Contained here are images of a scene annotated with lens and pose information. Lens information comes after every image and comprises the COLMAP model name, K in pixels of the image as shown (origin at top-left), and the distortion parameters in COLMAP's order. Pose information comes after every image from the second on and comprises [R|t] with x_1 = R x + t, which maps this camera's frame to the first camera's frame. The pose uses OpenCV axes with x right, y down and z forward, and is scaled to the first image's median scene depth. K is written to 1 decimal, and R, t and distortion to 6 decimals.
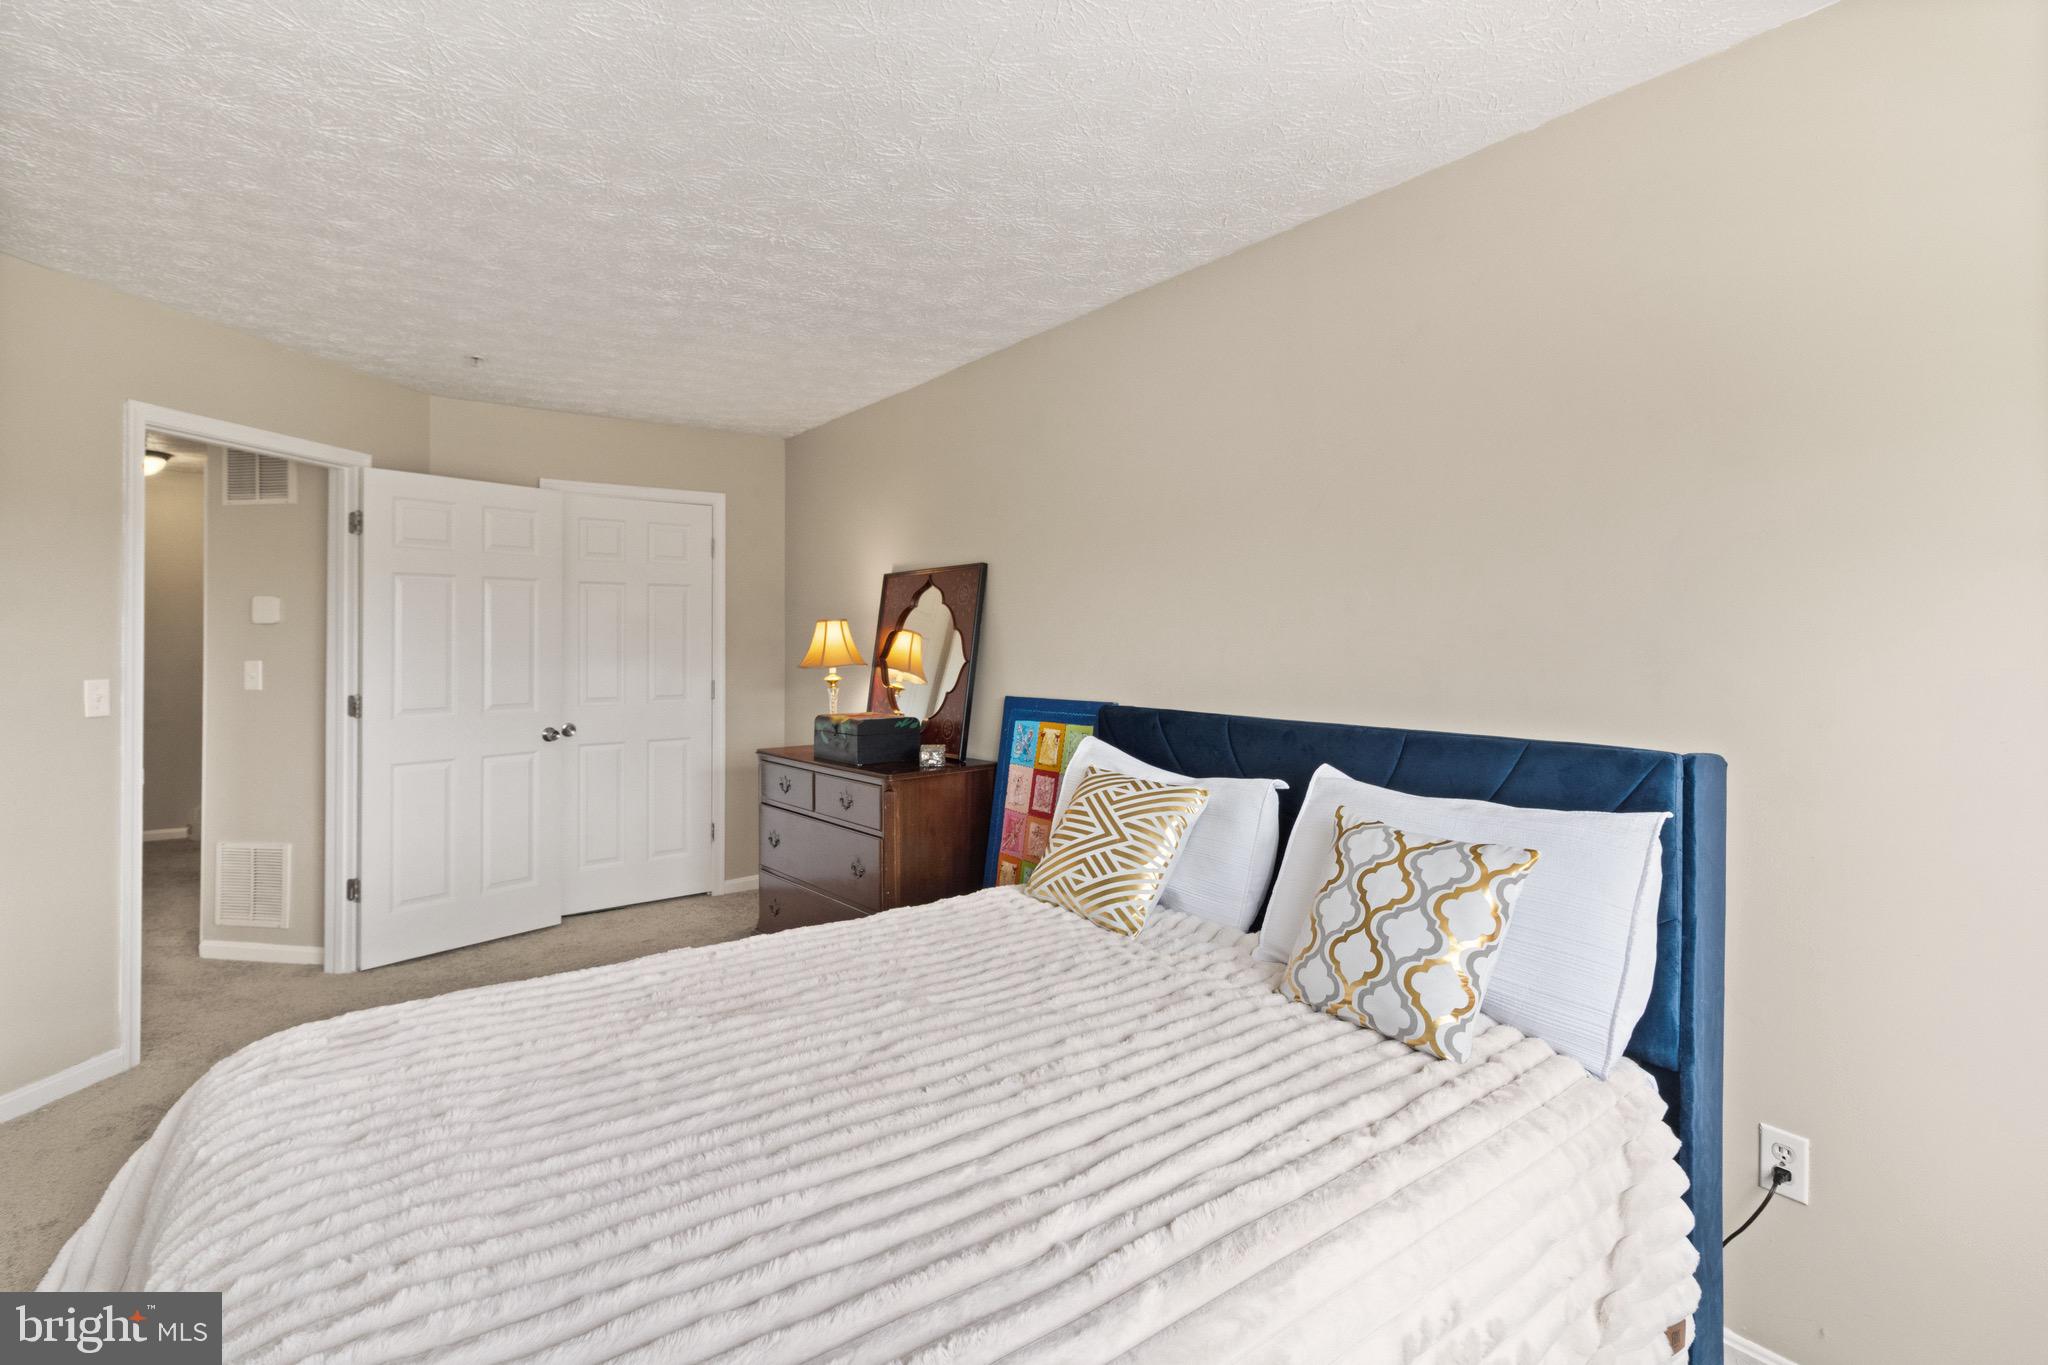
lens RADIAL K [[964.1, 0, 1022.3], [0, 964.1, 646.7], [0, 0, 1]] dist [0.000843, 0.000062]
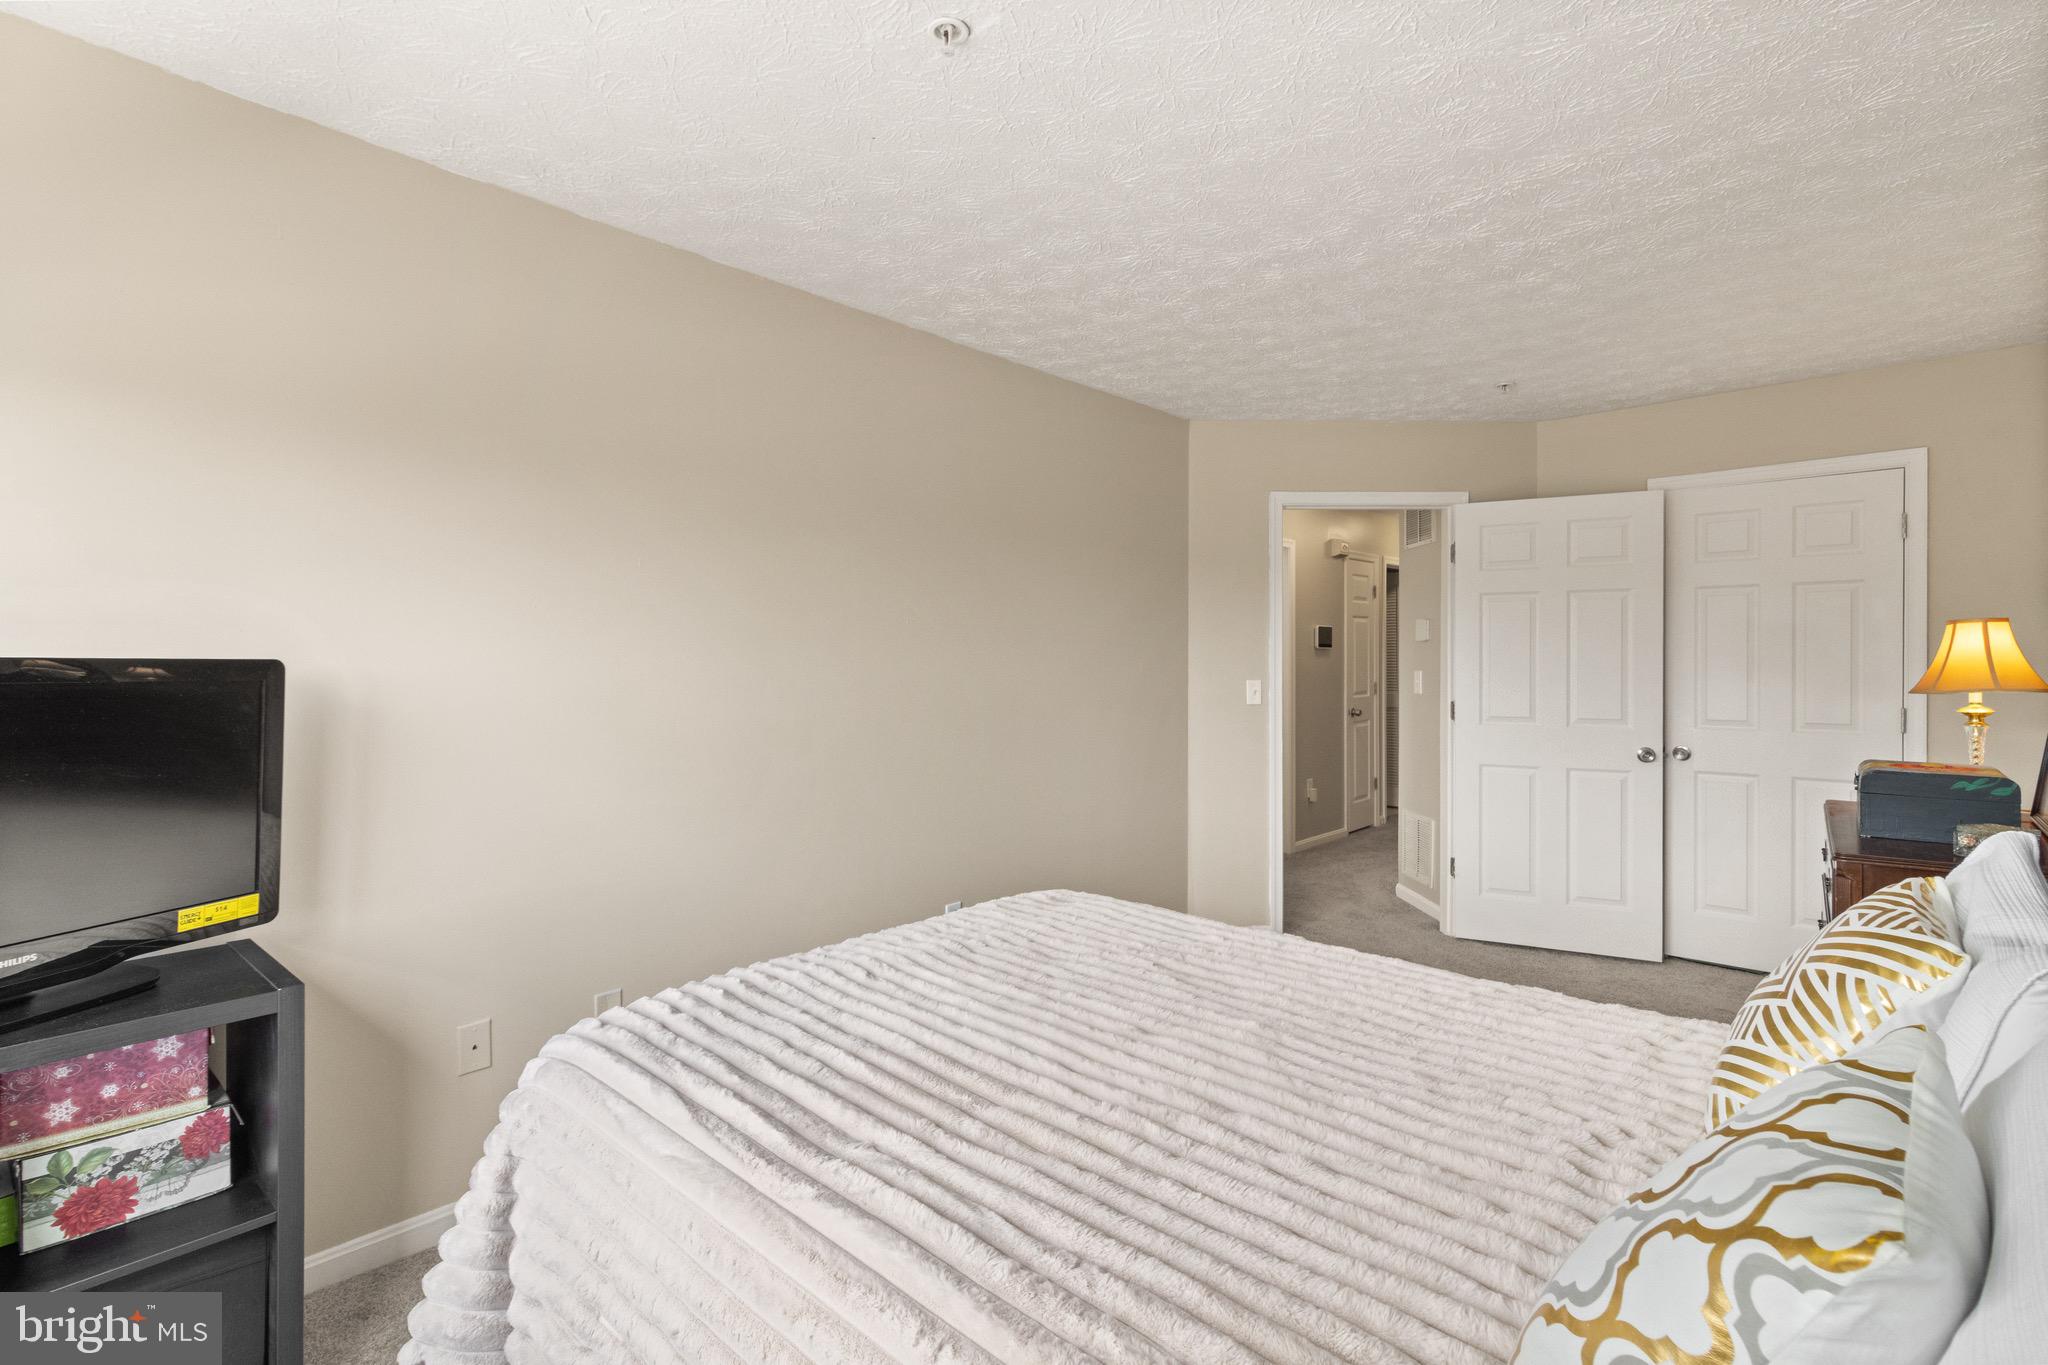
lens RADIAL K [[960.0, 0, 1024.0], [0, 960.0, 682.5], [0, 0, 1]] dist [-0.000168, 0.000156]
pose [[0.176469, 0.024254, -0.984007, 0.407529], [-0.005159, 0.999705, 0.023716, 0.003142], [0.984293, 0.000891, 0.176542, 0.320141]]
